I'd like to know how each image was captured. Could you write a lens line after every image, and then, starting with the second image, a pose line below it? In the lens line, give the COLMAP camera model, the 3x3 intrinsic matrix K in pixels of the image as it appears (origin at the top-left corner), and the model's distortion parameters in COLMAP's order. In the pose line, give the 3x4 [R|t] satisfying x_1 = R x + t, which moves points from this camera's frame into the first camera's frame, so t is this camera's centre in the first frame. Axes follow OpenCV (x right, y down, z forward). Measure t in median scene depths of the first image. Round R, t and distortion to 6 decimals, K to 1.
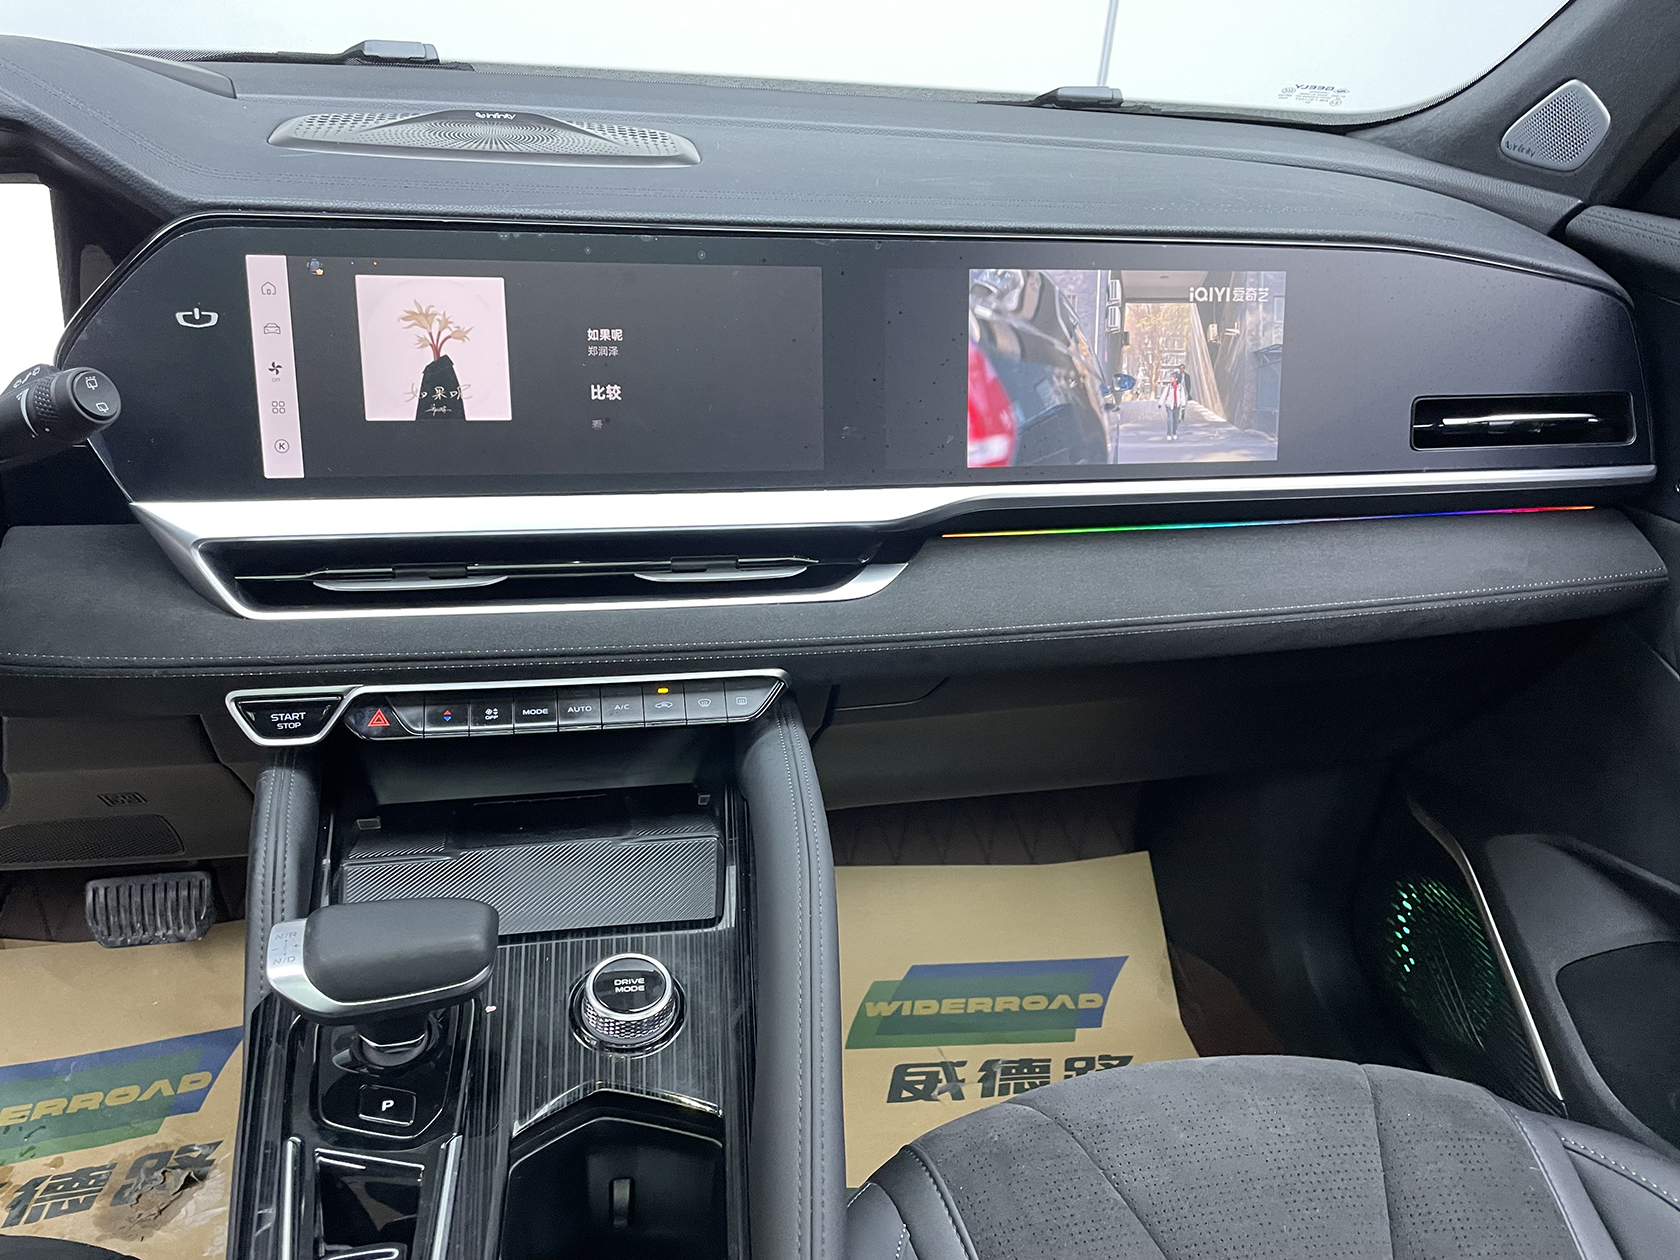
lens RADIAL K [[1278.9, 0, 827.4], [0, 1278.9, 641.9], [0, 0, 1]] dist [0.093087, -0.132221]
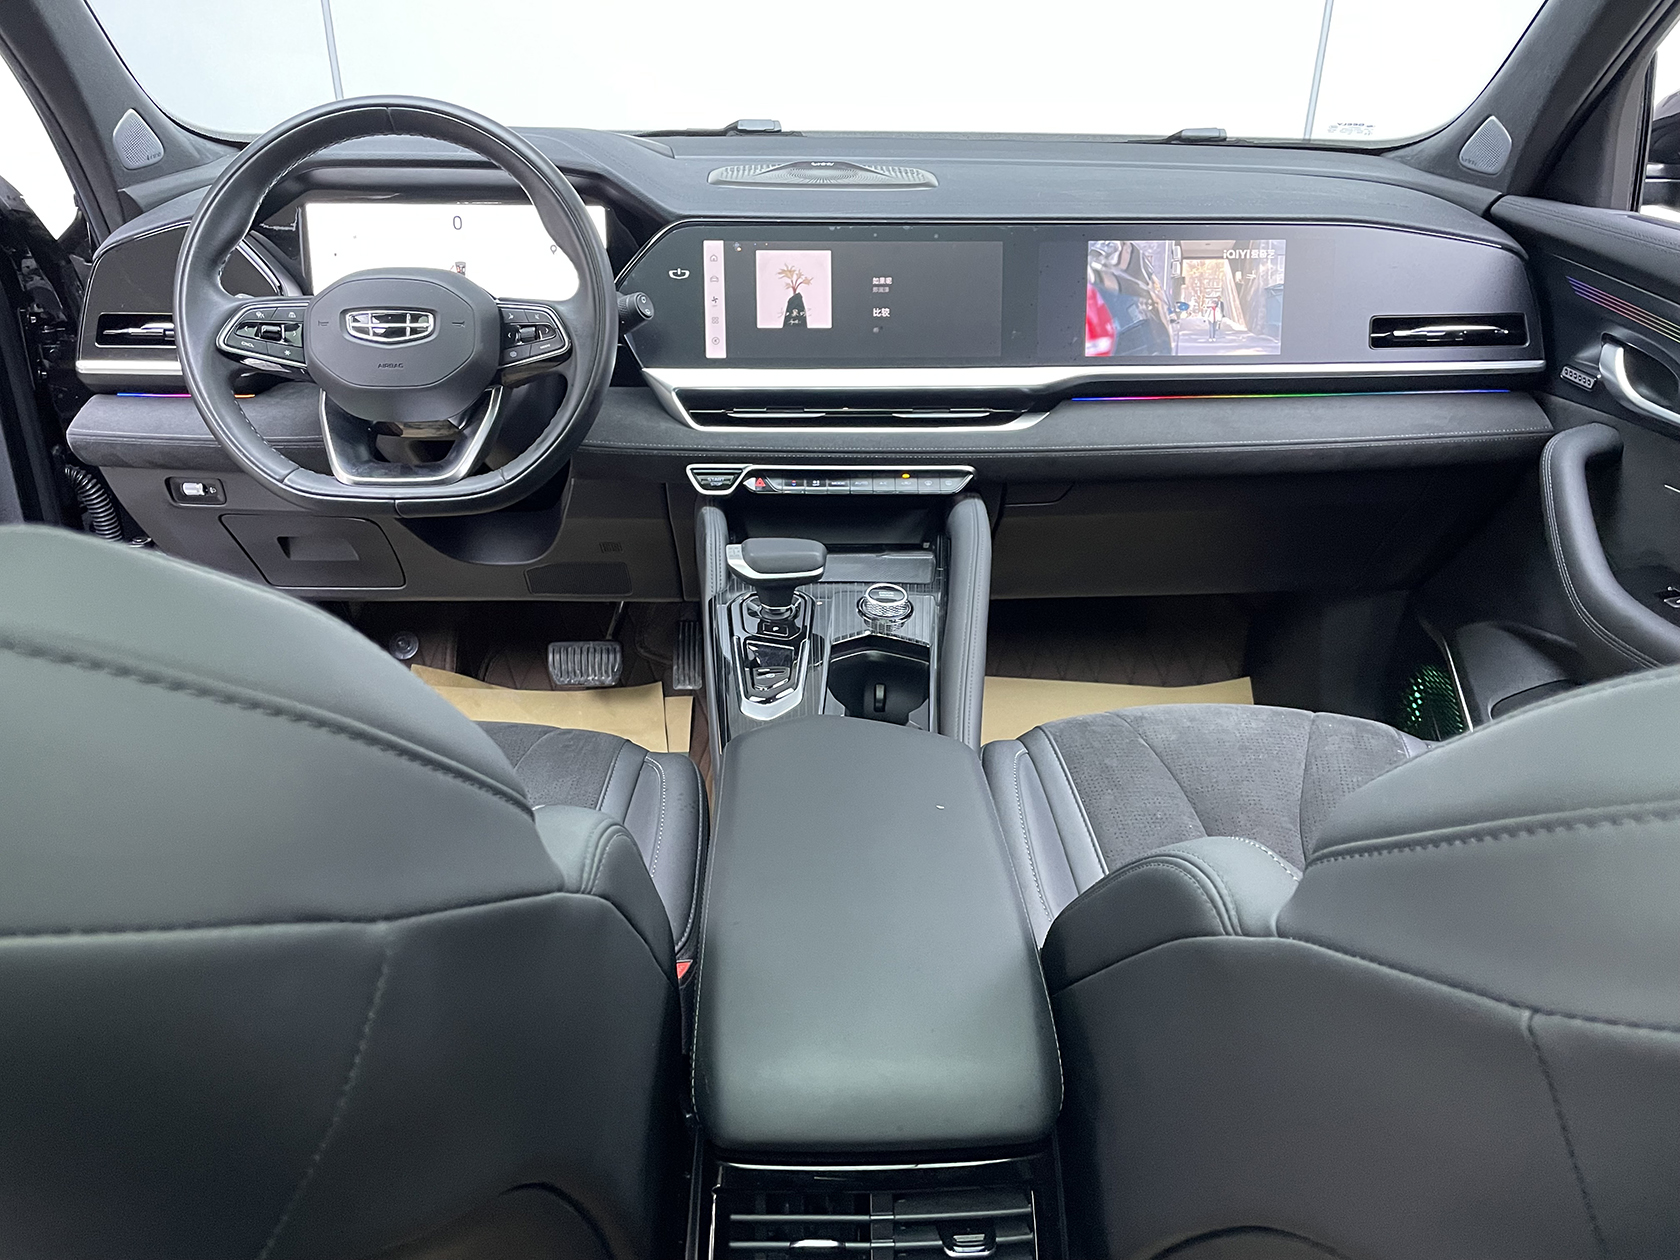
lens RADIAL K [[1278.9, 0, 844.0], [0, 1278.9, 655.0], [0, 0, 1]] dist [0.093087, -0.132221]
pose [[0.985279, 0.031336, -0.168057, 0.092303], [-0.033526, 0.999386, -0.010212, 0.292461], [0.167634, 0.015696, 0.985724, -0.753723]]
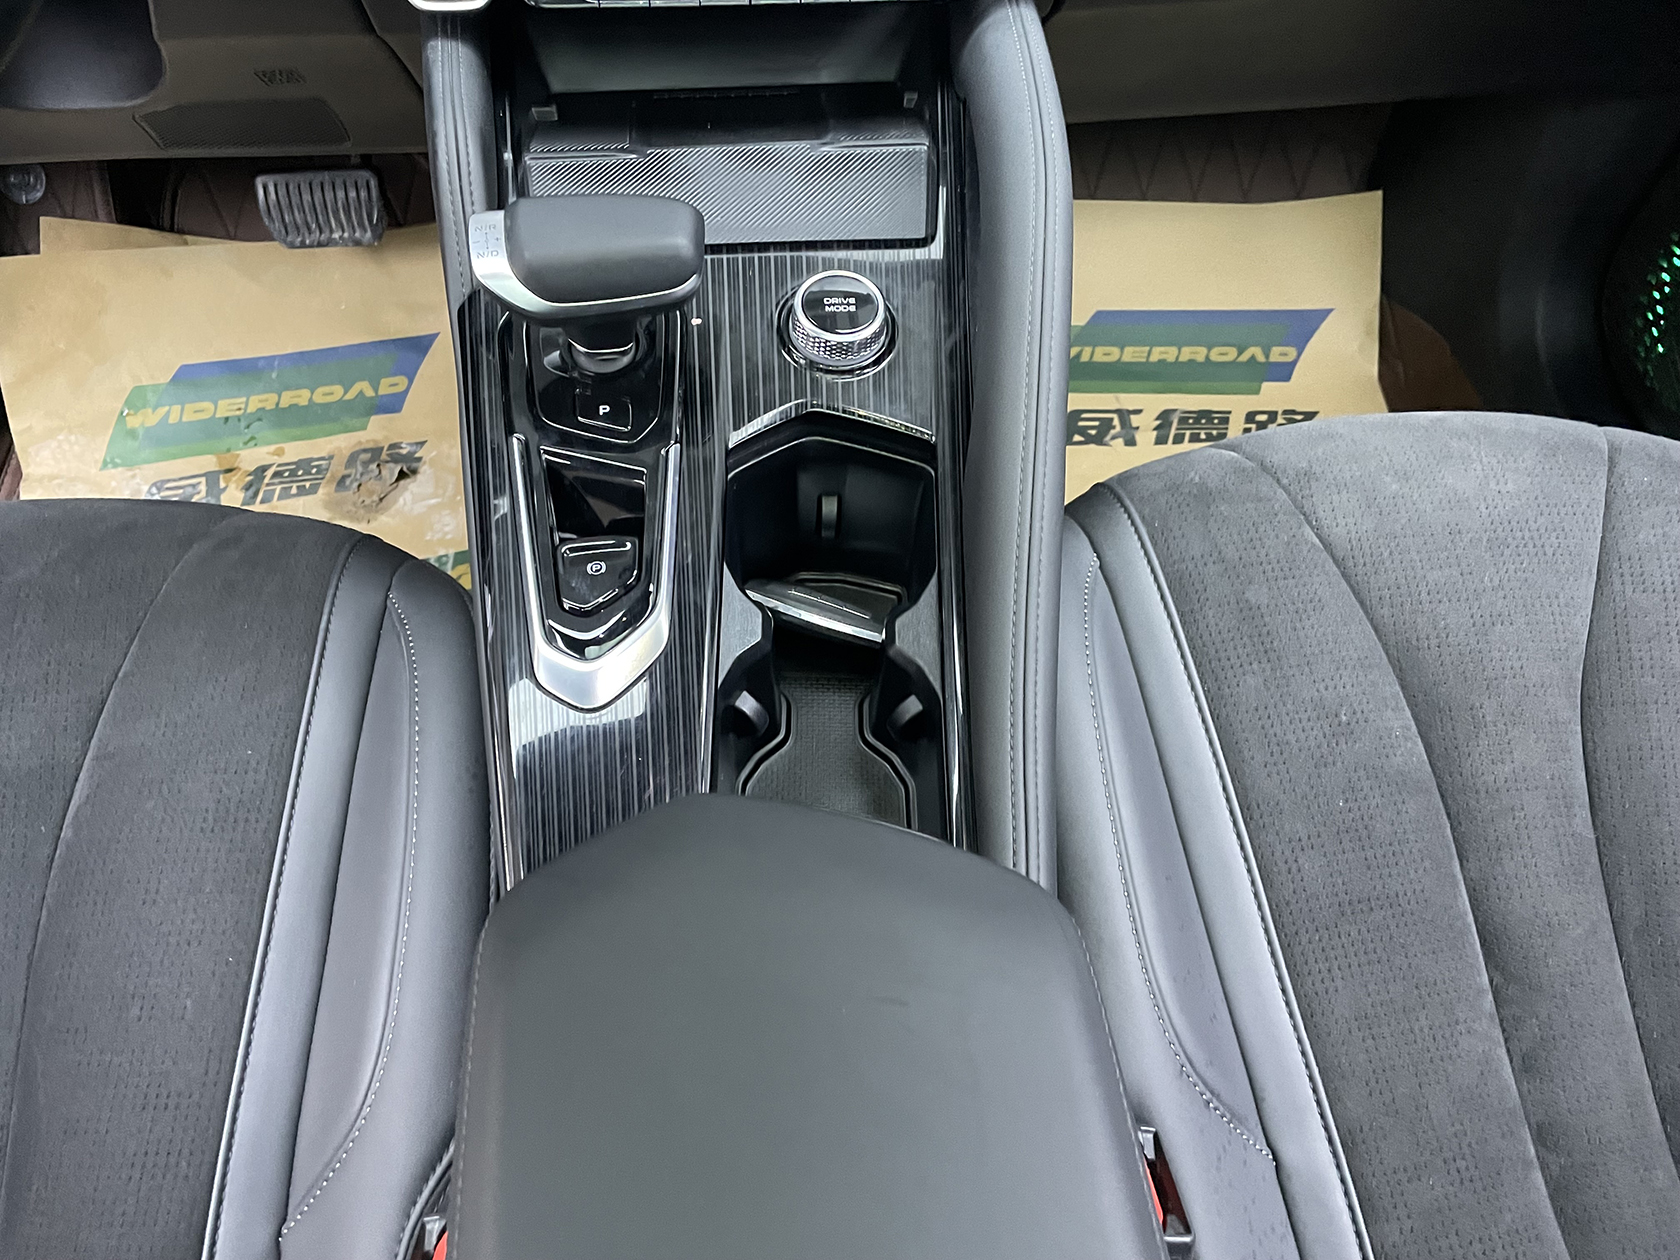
lens RADIAL K [[1278.9, 0, 822.2], [0, 1278.9, 655.6], [0, 0, 1]] dist [0.093087, -0.132221]
pose [[0.993062, 0.071305, -0.093511, -0.046050], [-0.017079, 0.874216, 0.485236, 0.026875], [0.116349, -0.480272, 0.869368, 0.046447]]
